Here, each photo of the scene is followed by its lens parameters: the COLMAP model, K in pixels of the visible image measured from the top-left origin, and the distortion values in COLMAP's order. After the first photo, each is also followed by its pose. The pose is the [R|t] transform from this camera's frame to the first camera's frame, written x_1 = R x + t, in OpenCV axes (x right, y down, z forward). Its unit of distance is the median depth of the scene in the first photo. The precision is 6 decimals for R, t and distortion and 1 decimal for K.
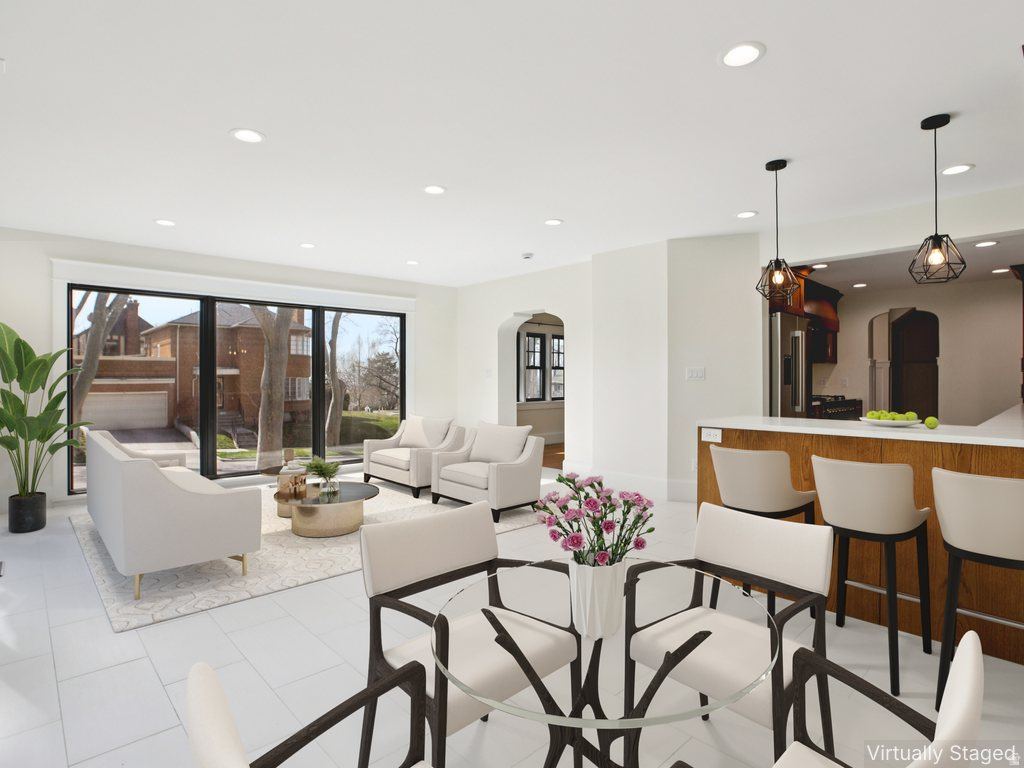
lens RADIAL K [[538.0, 0, 511.0], [0, 538.0, 371.6], [0, 0, 1]] dist [-0.004802, -0.026617]
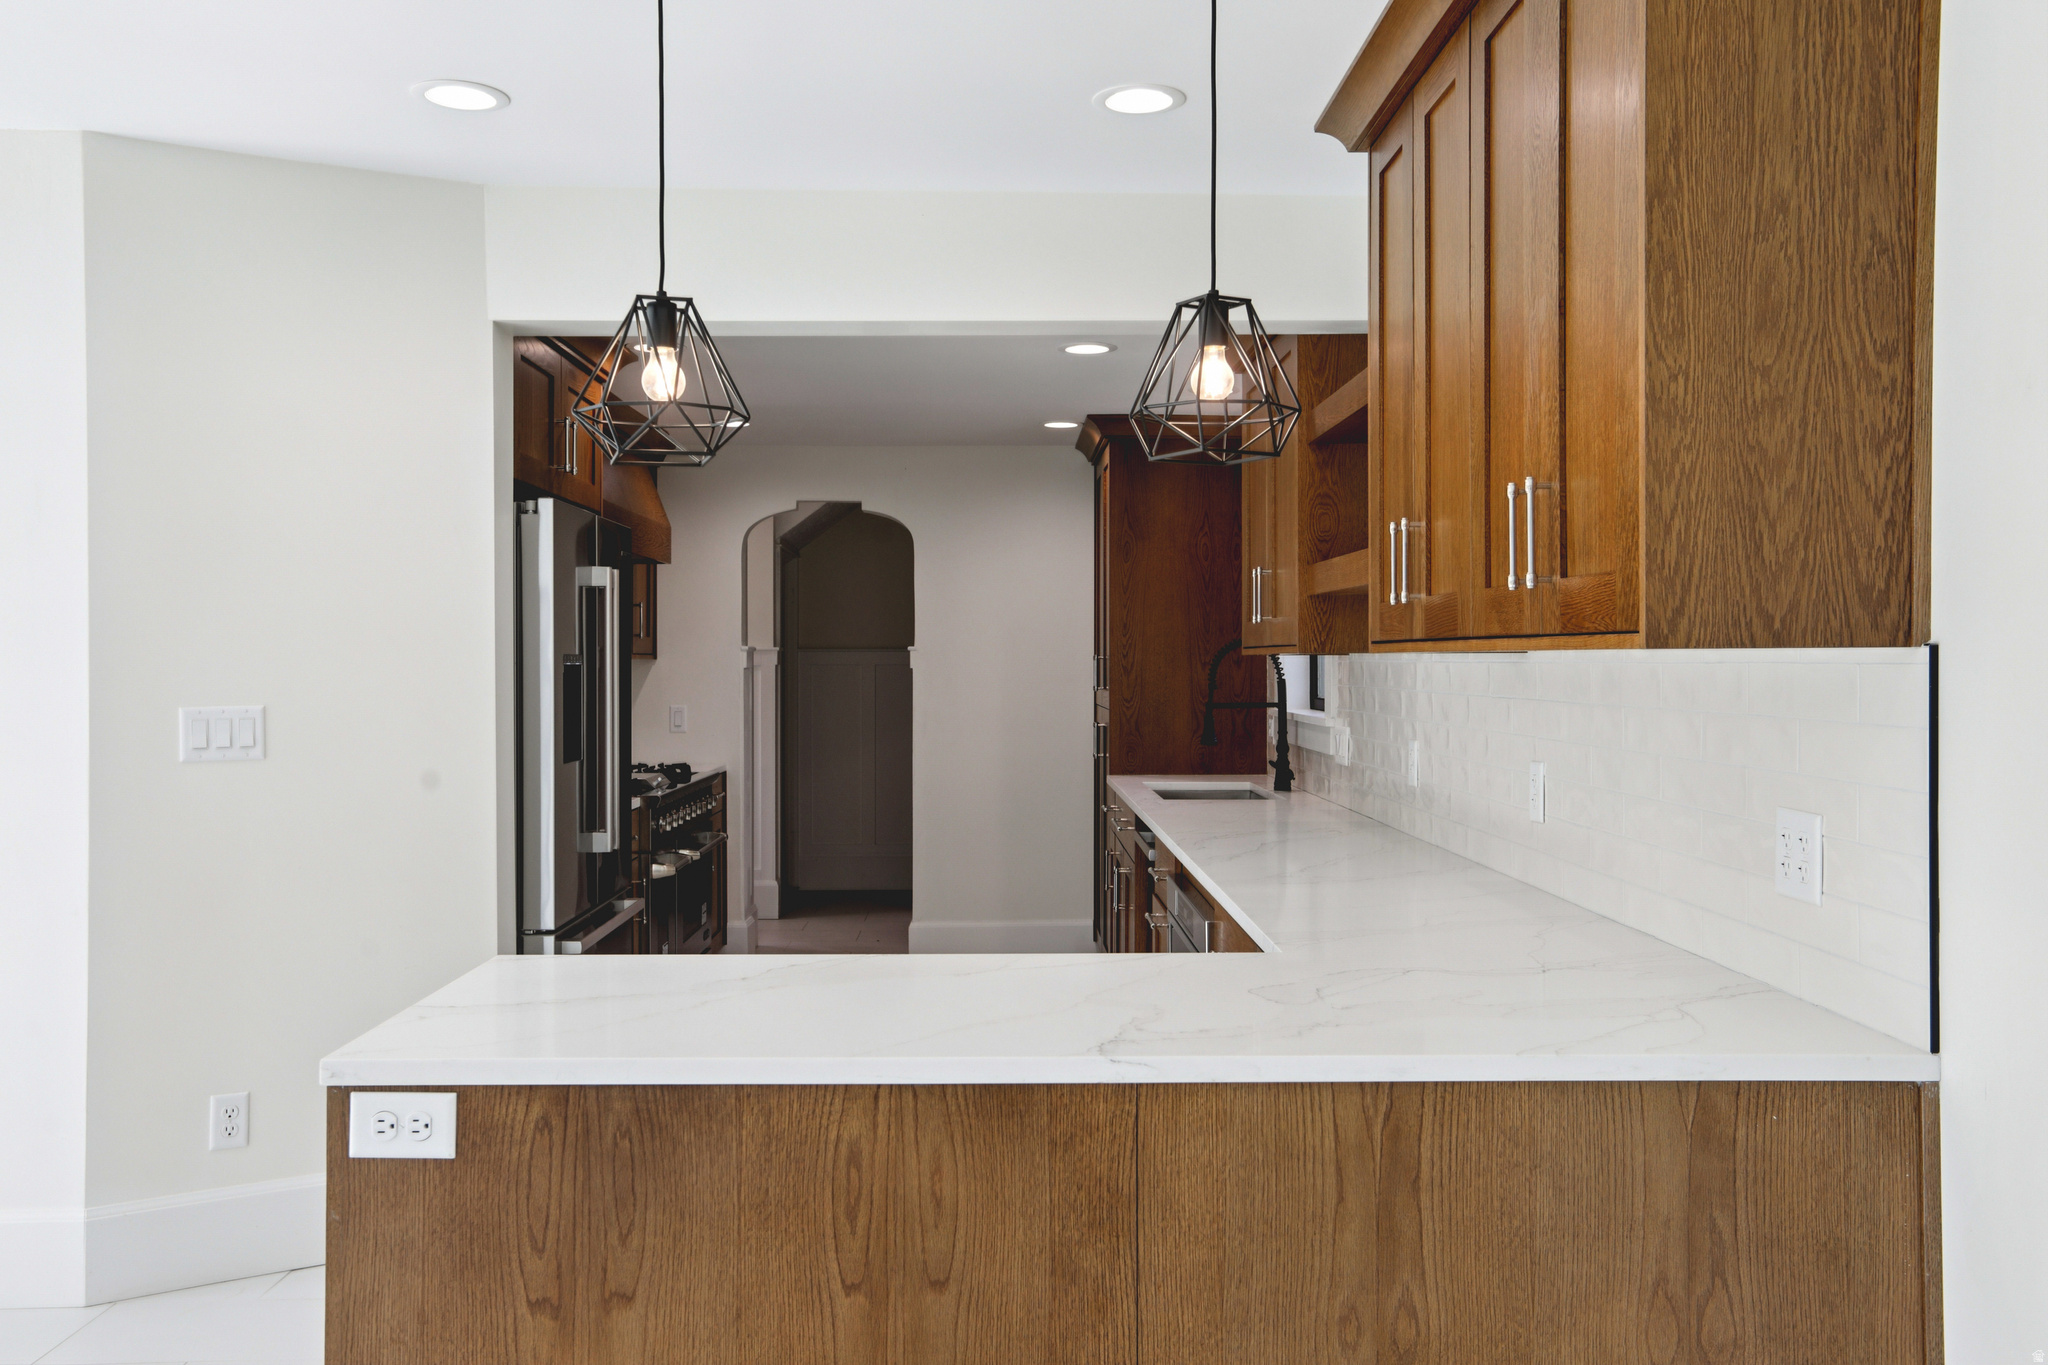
lens RADIAL K [[1621.4, 0, 1024.0], [0, 1621.4, 682.5], [0, 0, 1]] dist [0.004361, 0.079141]
pose [[0.672968, -0.013842, 0.739542, 0.051193], [-0.006466, 0.999677, 0.024595, -0.039203], [-0.739643, -0.021334, 0.672661, 0.263260]]
